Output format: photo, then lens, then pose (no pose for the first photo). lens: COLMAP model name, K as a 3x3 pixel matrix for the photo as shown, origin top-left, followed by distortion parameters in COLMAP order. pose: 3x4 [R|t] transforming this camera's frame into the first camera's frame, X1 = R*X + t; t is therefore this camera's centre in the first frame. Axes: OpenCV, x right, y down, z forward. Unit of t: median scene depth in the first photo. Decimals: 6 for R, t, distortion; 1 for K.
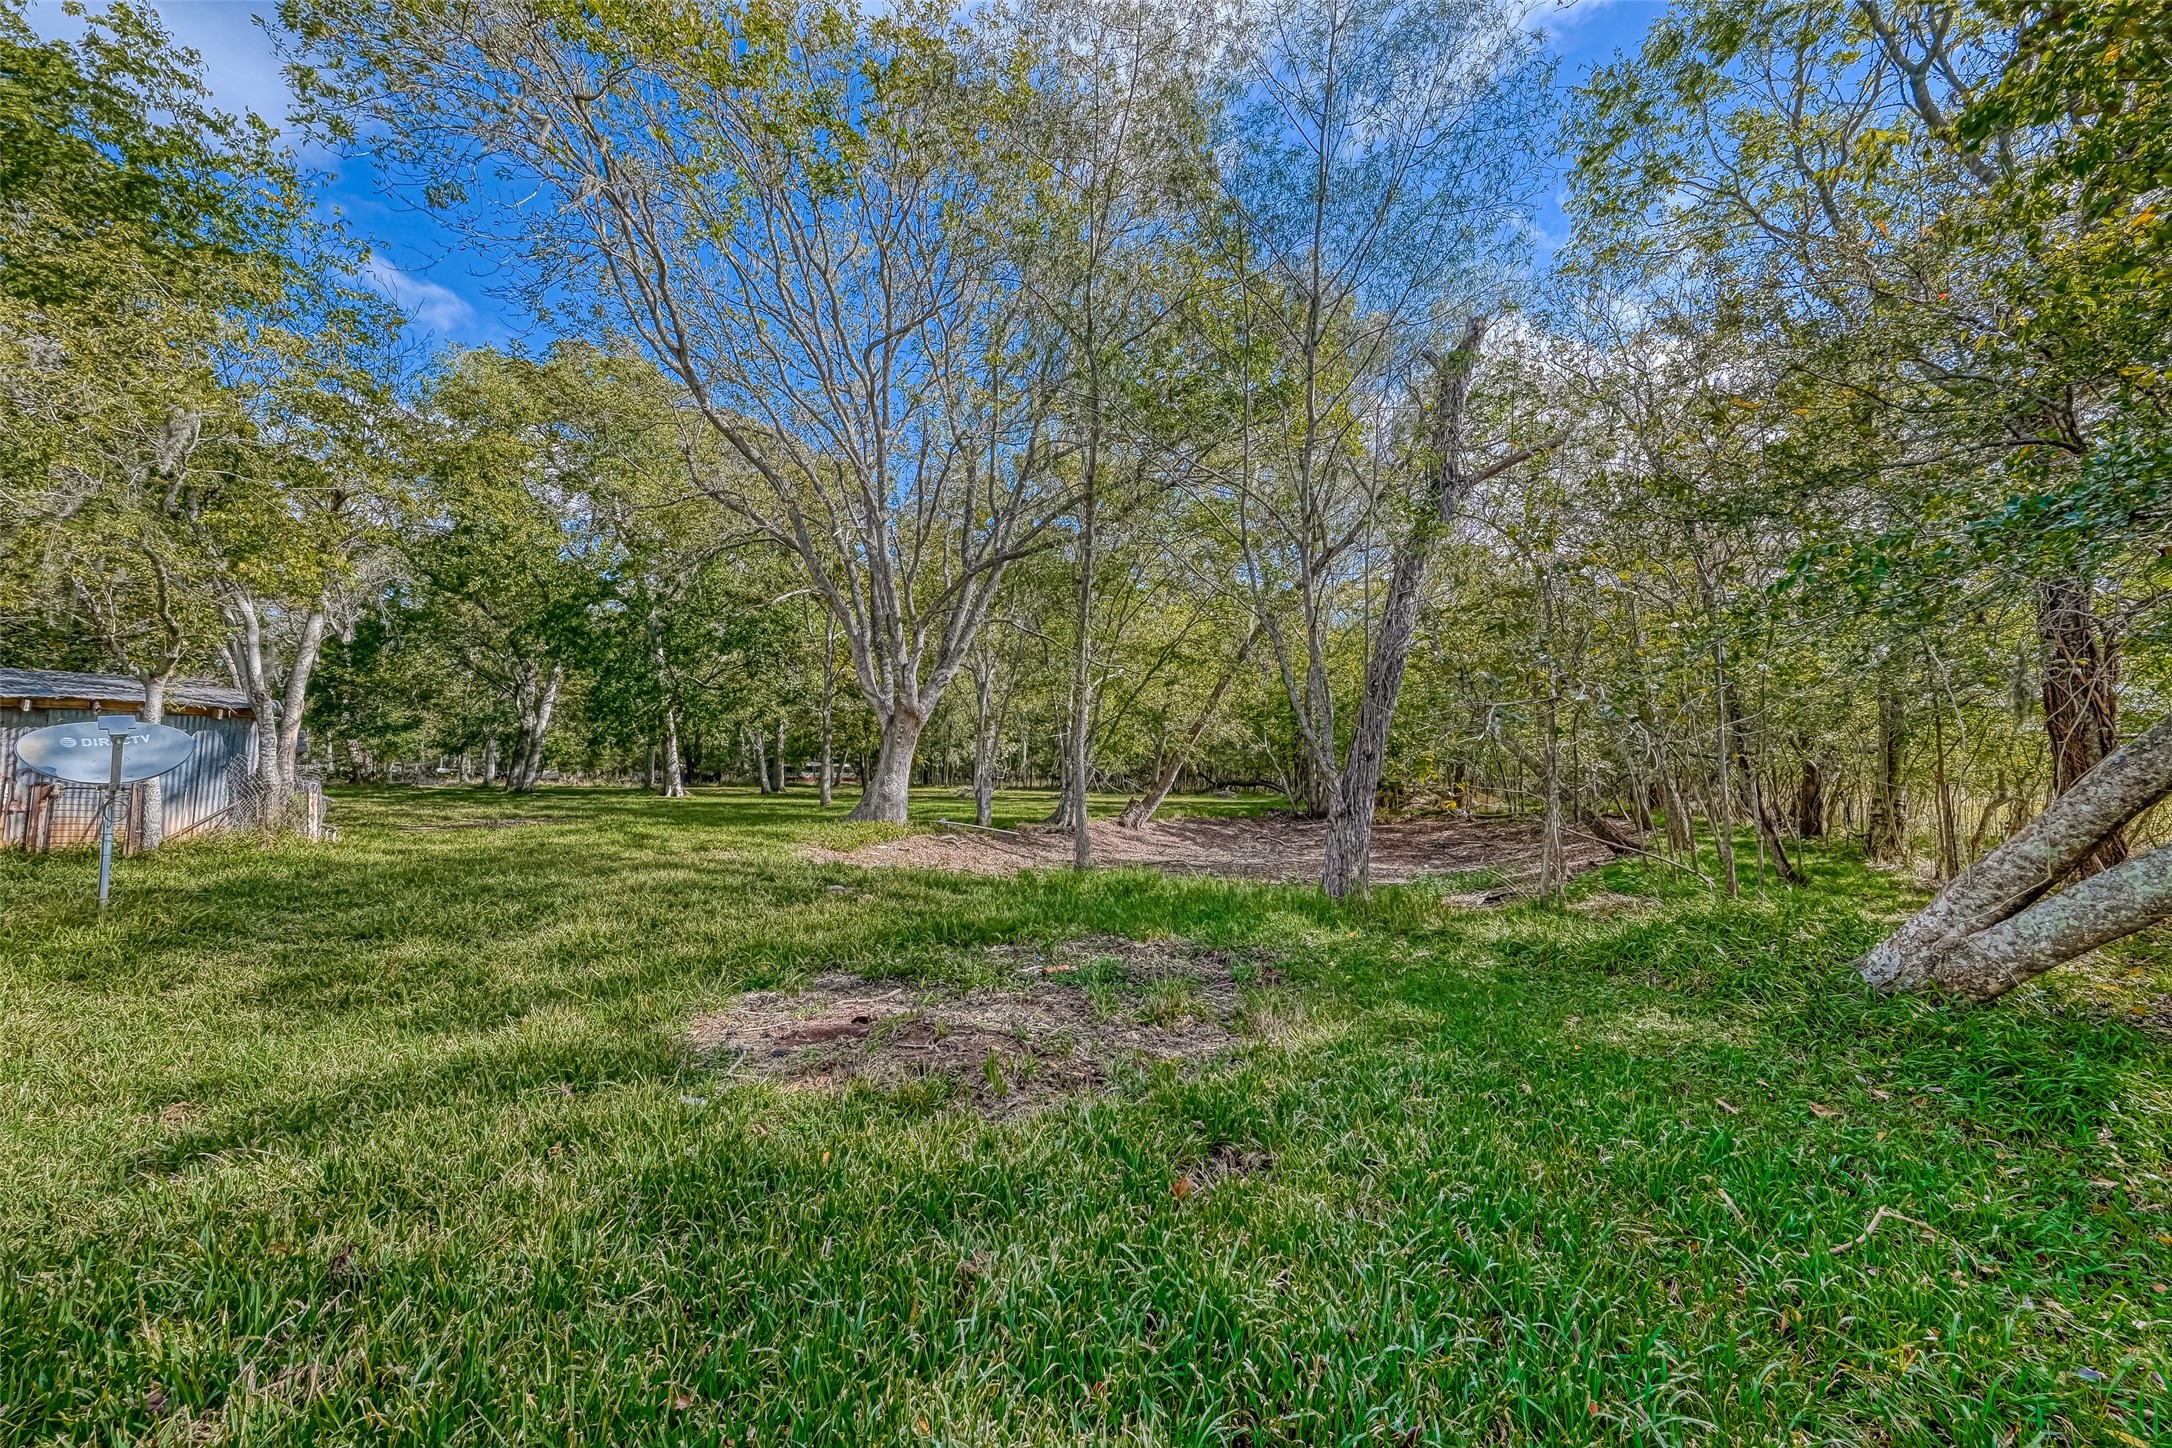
lens RADIAL K [[855.0, 0, 1076.4], [0, 855.0, 727.3], [0, 0, 1]] dist [0.000114, 0.000100]
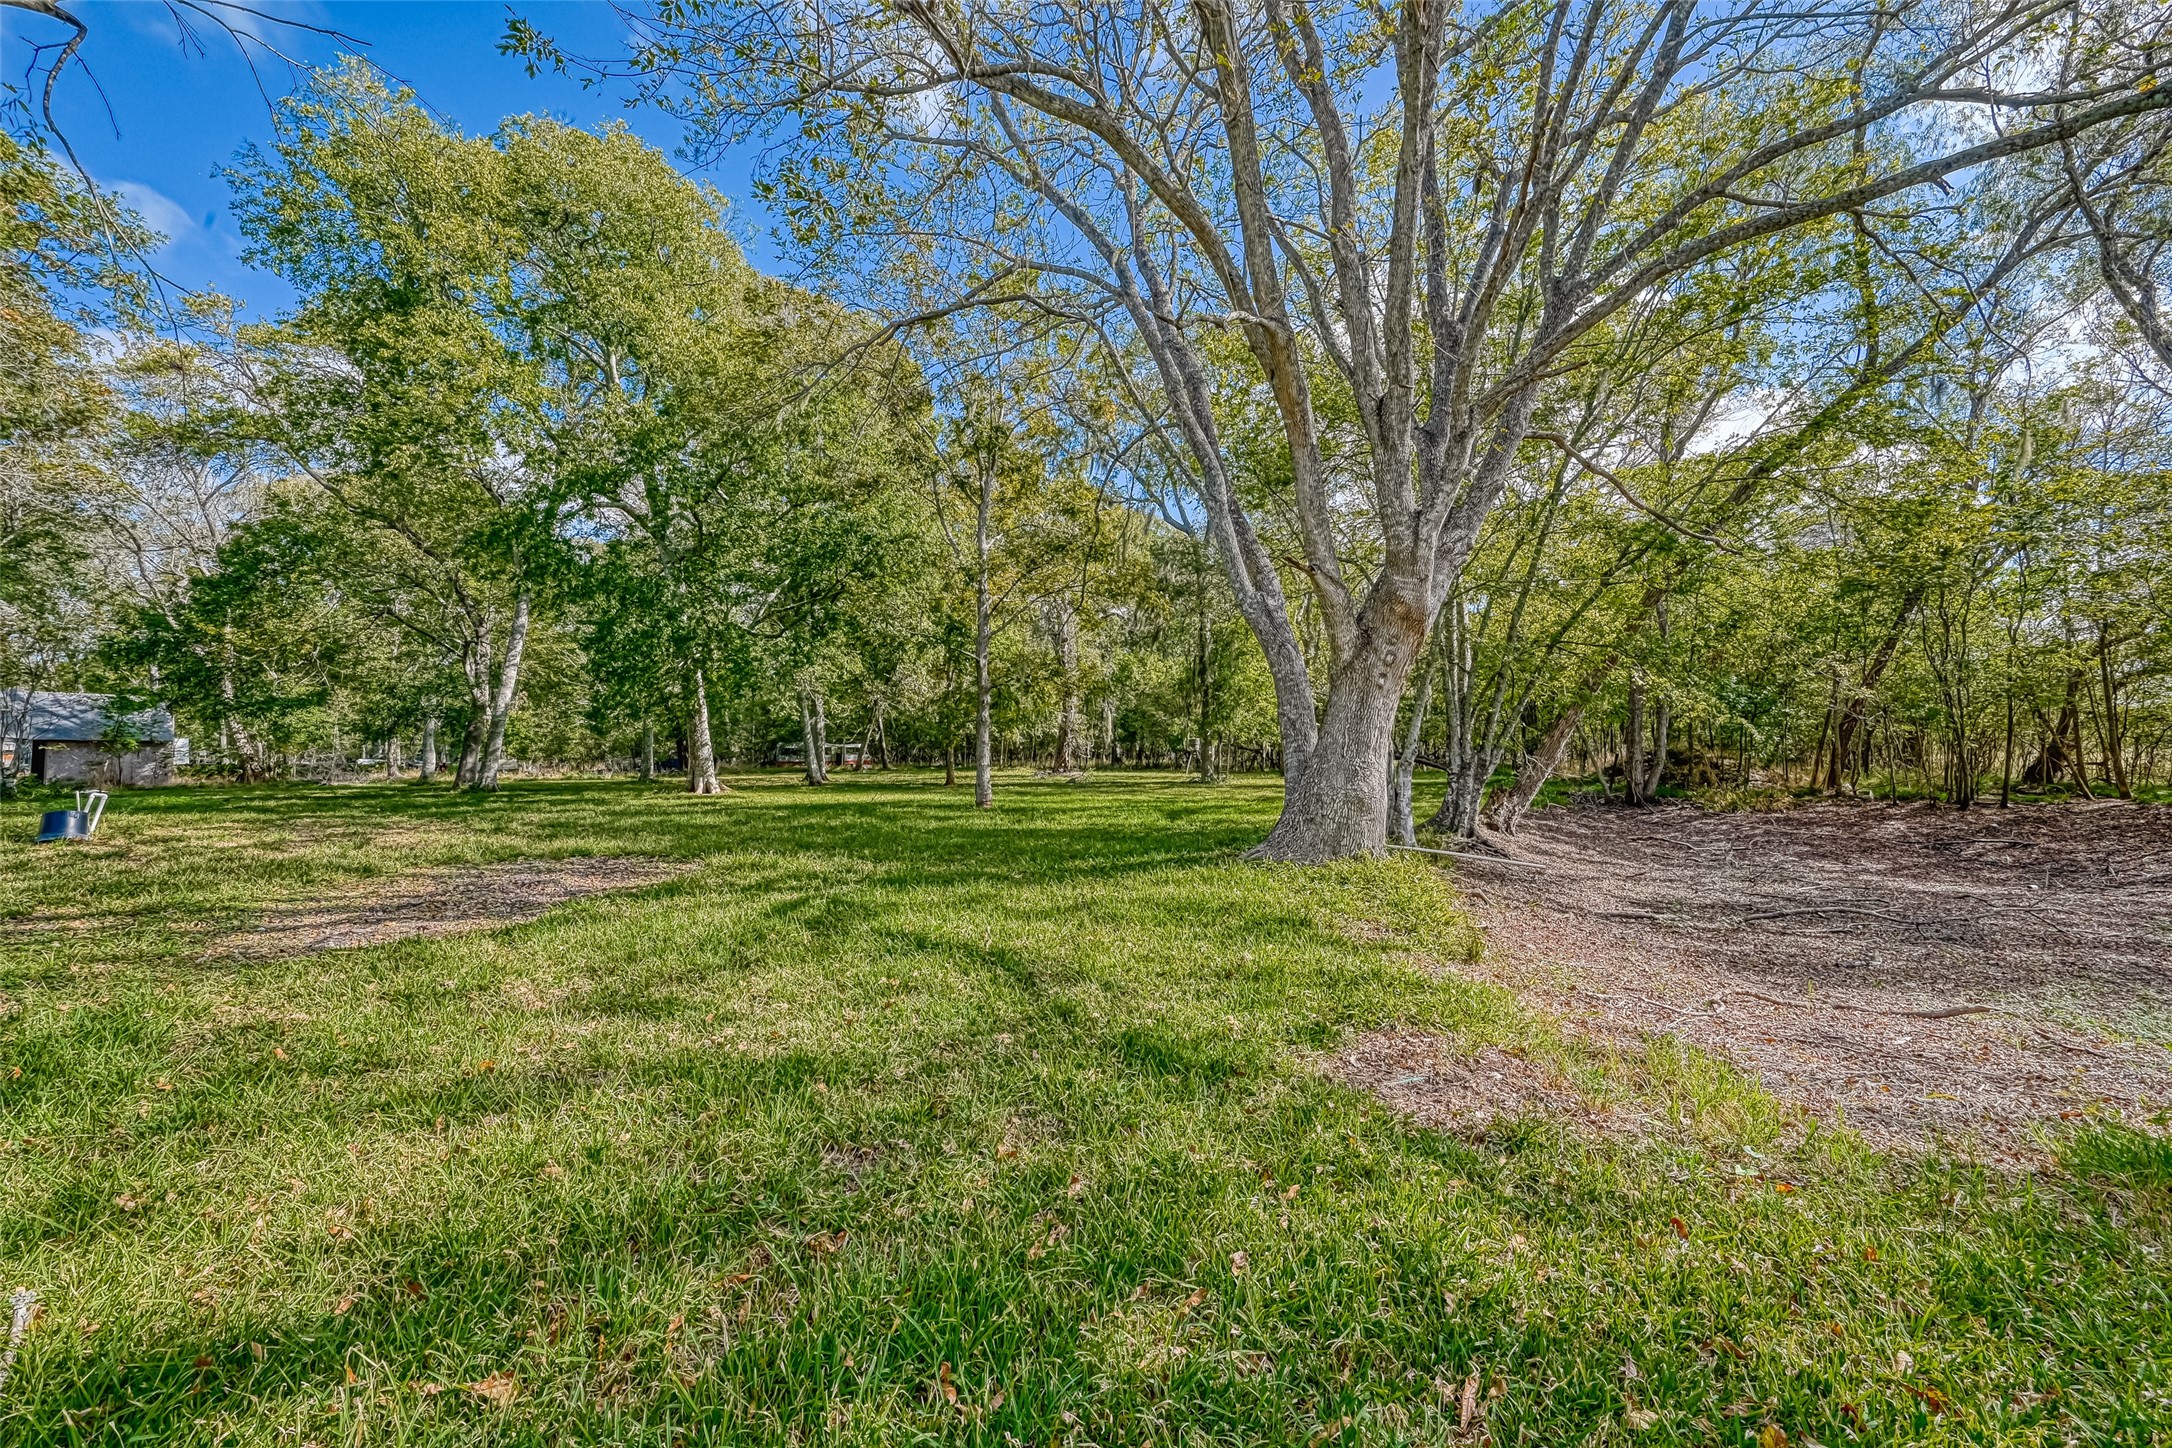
lens RADIAL K [[855.0, 0, 1084.6], [0, 855.0, 728.4], [0, 0, 1]] dist [0.000114, 0.000100]
pose [[0.998067, -0.018602, 0.059304, -0.168508], [0.016852, 0.999412, 0.029873, 0.009811], [-0.059825, -0.028816, 0.997793, 0.234452]]
